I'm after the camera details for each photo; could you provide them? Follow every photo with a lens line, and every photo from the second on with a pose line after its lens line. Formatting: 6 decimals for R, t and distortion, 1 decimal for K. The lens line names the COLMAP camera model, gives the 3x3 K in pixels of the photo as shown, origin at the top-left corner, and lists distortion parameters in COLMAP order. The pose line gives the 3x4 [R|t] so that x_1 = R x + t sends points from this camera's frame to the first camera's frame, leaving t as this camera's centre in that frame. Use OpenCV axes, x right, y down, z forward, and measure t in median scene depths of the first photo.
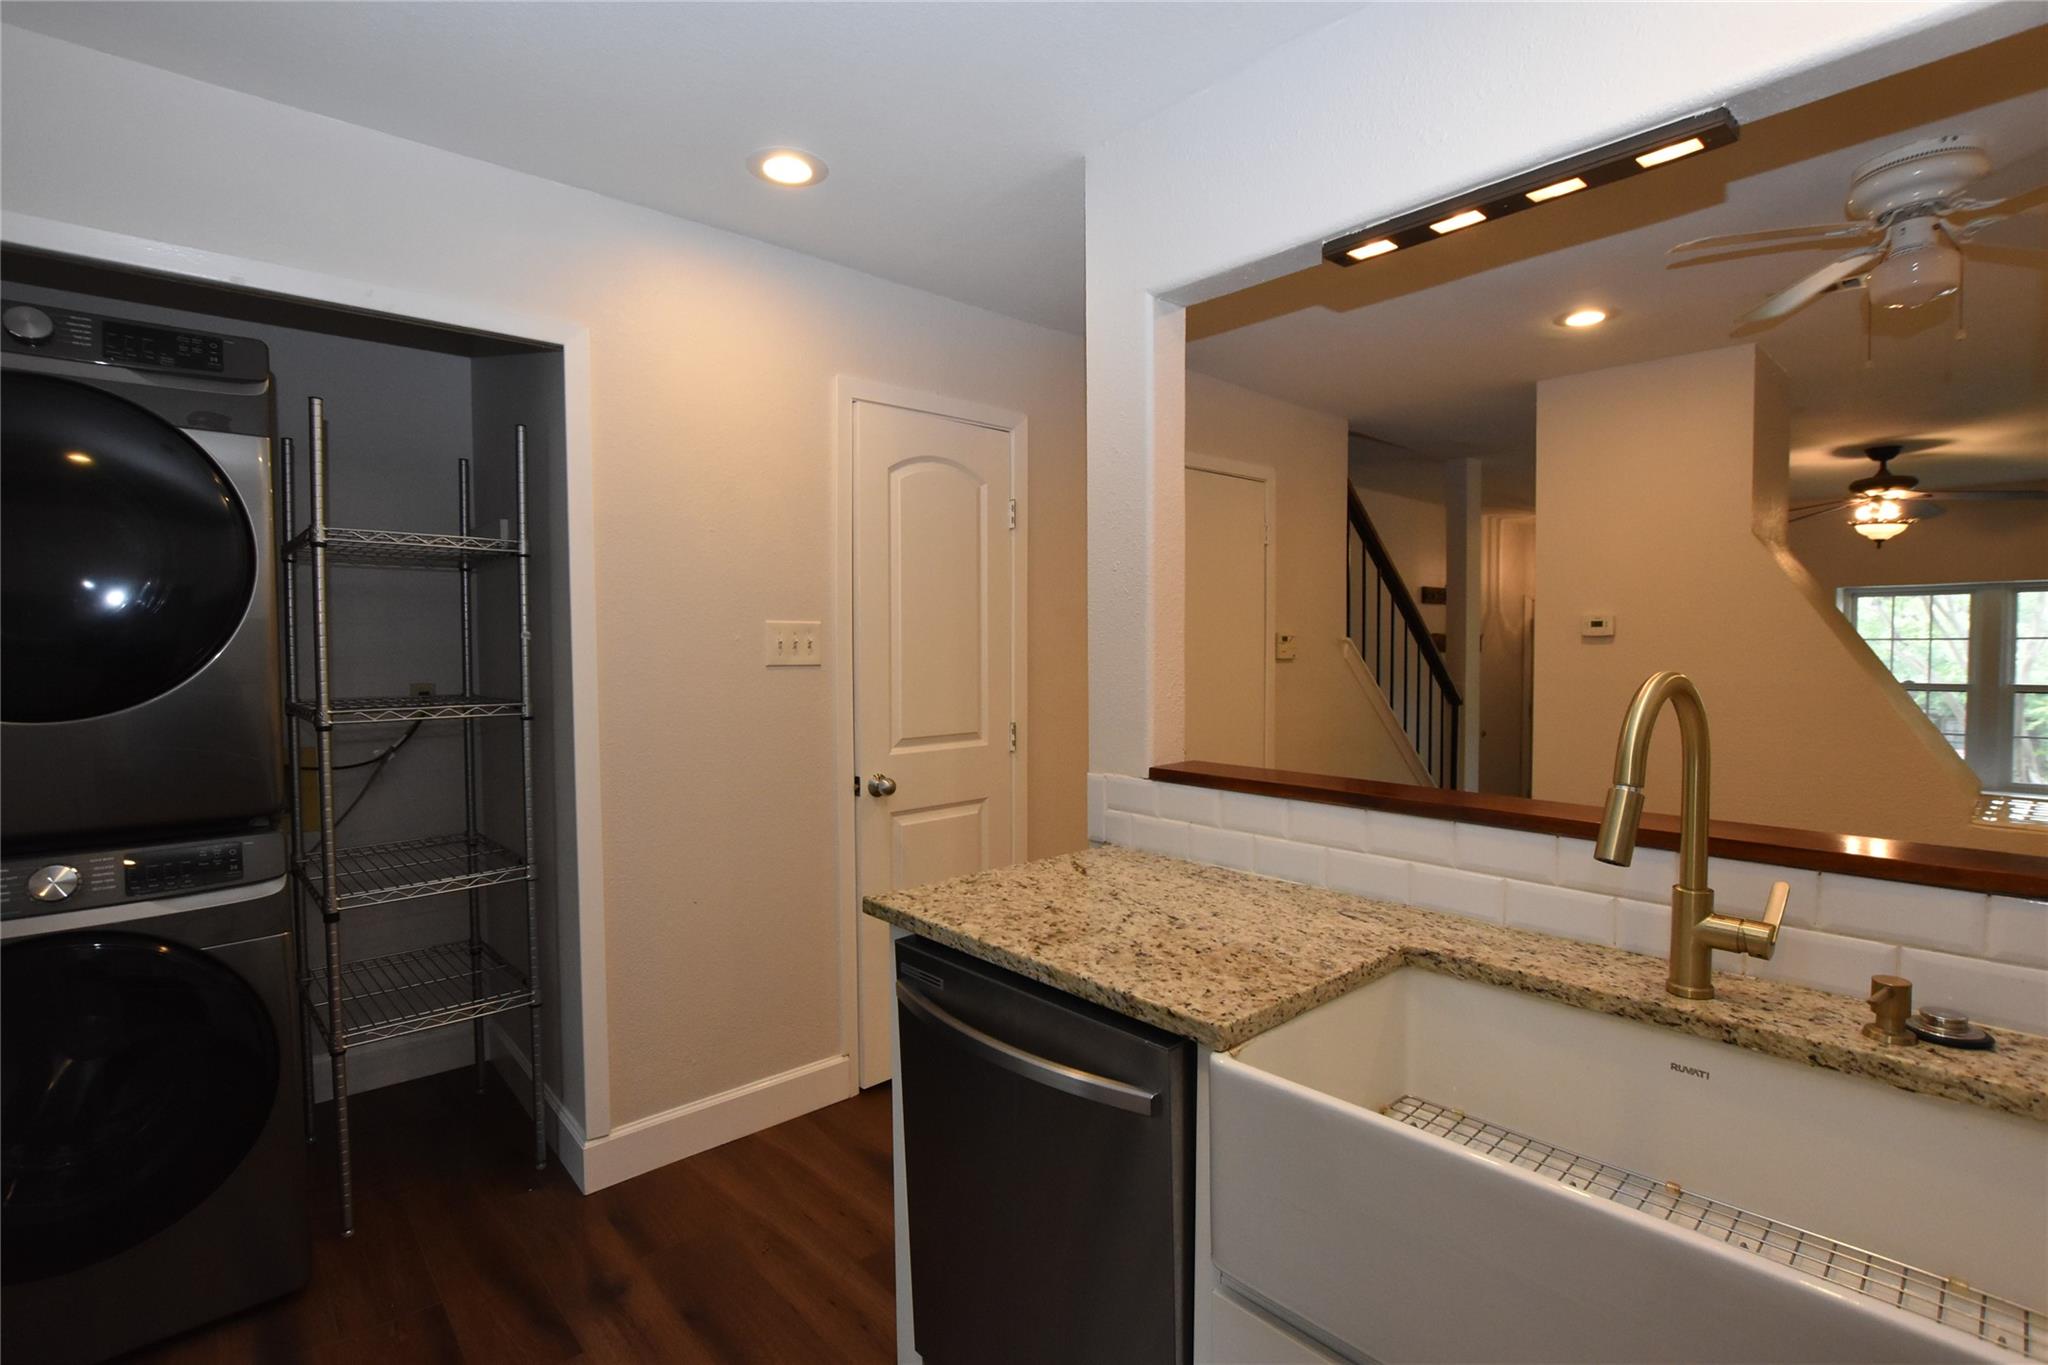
lens RADIAL K [[957.5, 0, 1018.0], [0, 957.5, 682.7], [0, 0, 1]] dist [-0.031901, 0.005427]
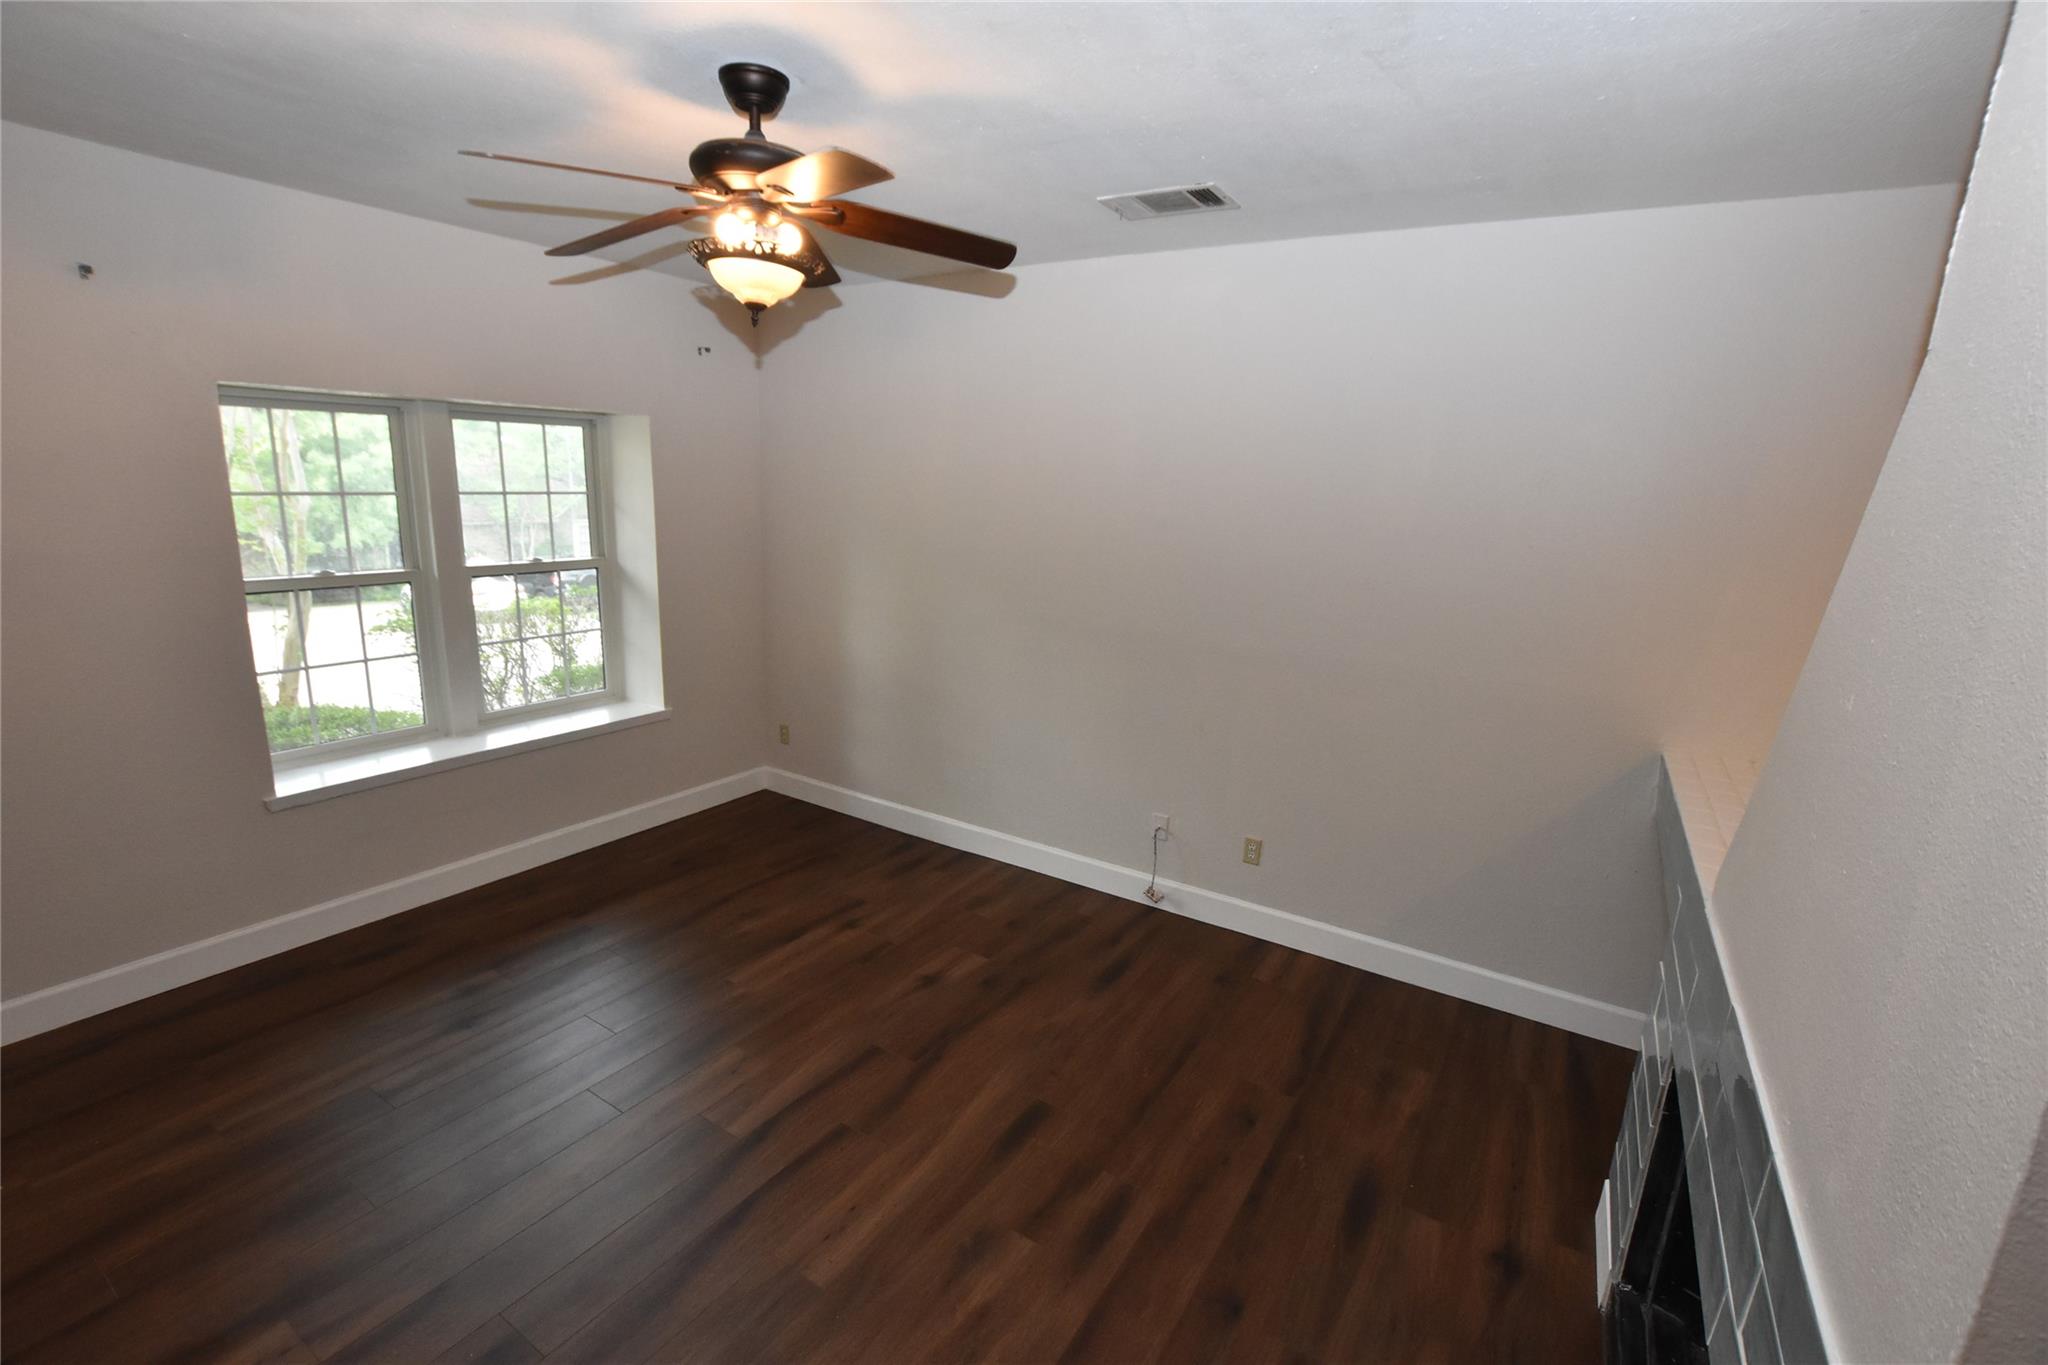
lens RADIAL K [[908.4, 0, 1016.0], [0, 908.4, 693.4], [0, 0, 1]] dist [-0.030731, 0.003116]
pose [[-0.263018, -0.228126, 0.937433, 1.478344], [-0.001845, 0.971761, 0.235962, -0.247881], [-0.964789, 0.060332, -0.256012, 3.266565]]
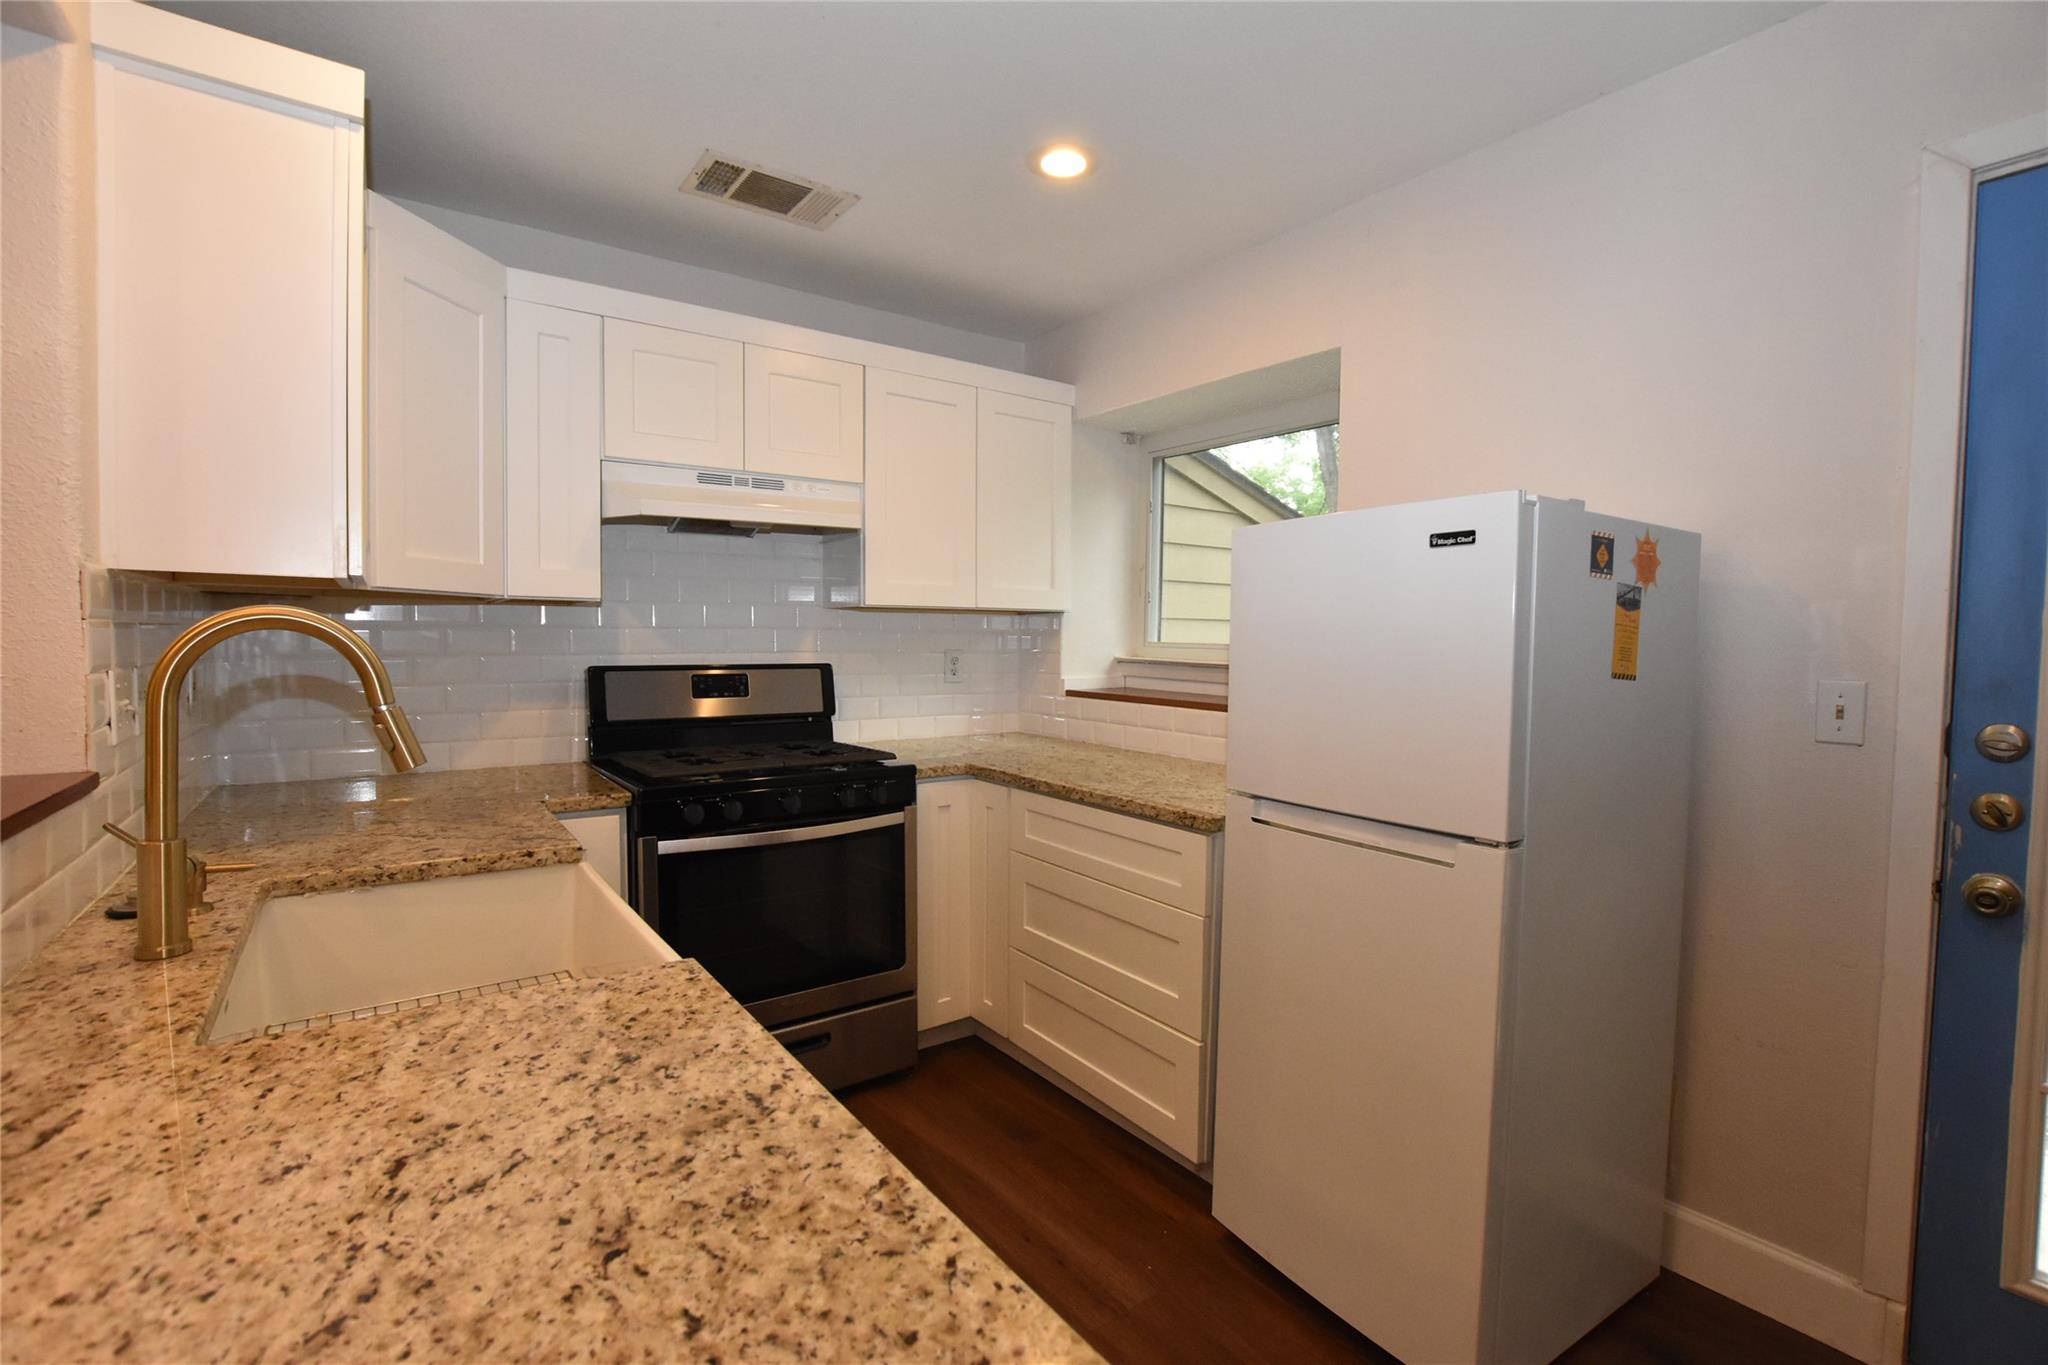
lens RADIAL K [[908.4, 0, 1024.5], [0, 908.4, 681.1], [0, 0, 1]] dist [-0.030731, 0.003116]
pose [[-0.995677, -0.008516, 0.092496, -0.155765], [-0.000272, 0.996051, 0.088777, -0.010646], [-0.092887, 0.088368, -0.991748, 1.333586]]
